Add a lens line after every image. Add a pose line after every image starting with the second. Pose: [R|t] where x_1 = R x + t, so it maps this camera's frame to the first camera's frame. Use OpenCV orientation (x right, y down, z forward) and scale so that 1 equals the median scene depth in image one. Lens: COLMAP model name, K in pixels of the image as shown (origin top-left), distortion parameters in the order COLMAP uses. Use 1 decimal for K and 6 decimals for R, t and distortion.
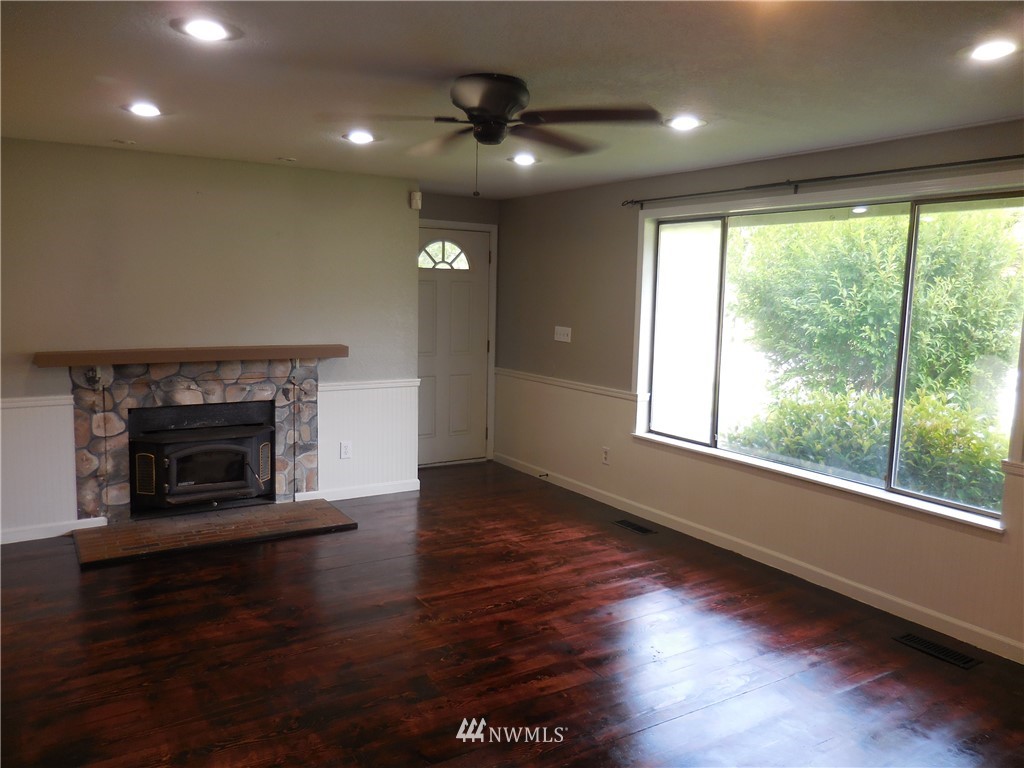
lens RADIAL K [[775.8, 0, 512.0], [0, 775.8, 384.0], [0, 0, 1]] dist [0.004534, 0.008425]
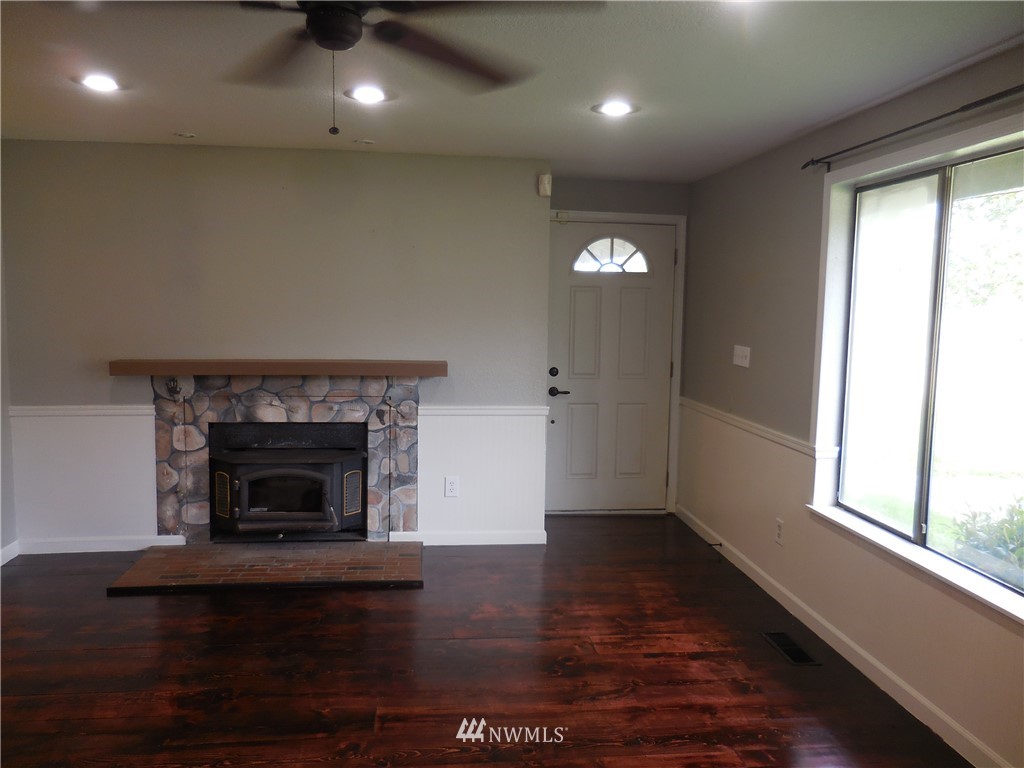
lens RADIAL K [[775.8, 0, 512.0], [0, 775.8, 384.0], [0, 0, 1]] dist [0.004534, 0.008425]
pose [[0.903135, 0.041375, -0.427359, 0.222060], [-0.051931, 0.998565, -0.013070, -0.020590], [0.426205, 0.033998, 0.903987, 0.296610]]
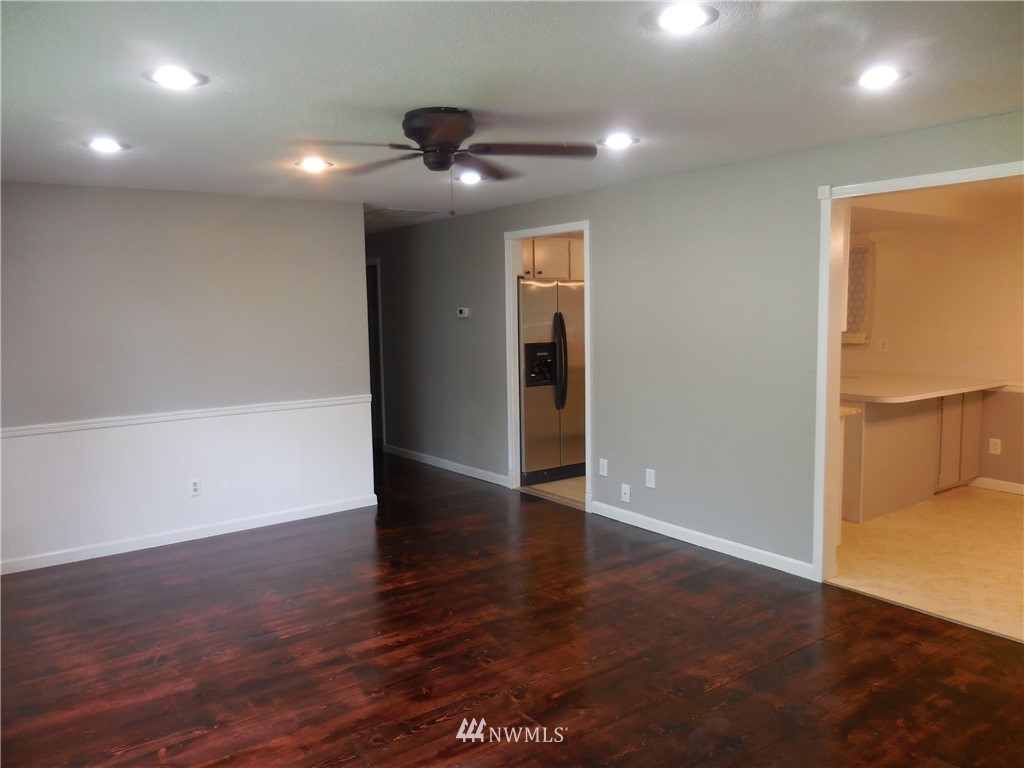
lens RADIAL K [[775.8, 0, 512.0], [0, 775.8, 384.0], [0, 0, 1]] dist [0.004534, 0.008425]
pose [[-0.997643, 0.003437, -0.068529, -0.034964], [-0.011920, 0.974878, 0.222421, -0.153553], [0.067572, 0.222714, -0.972539, 1.254181]]
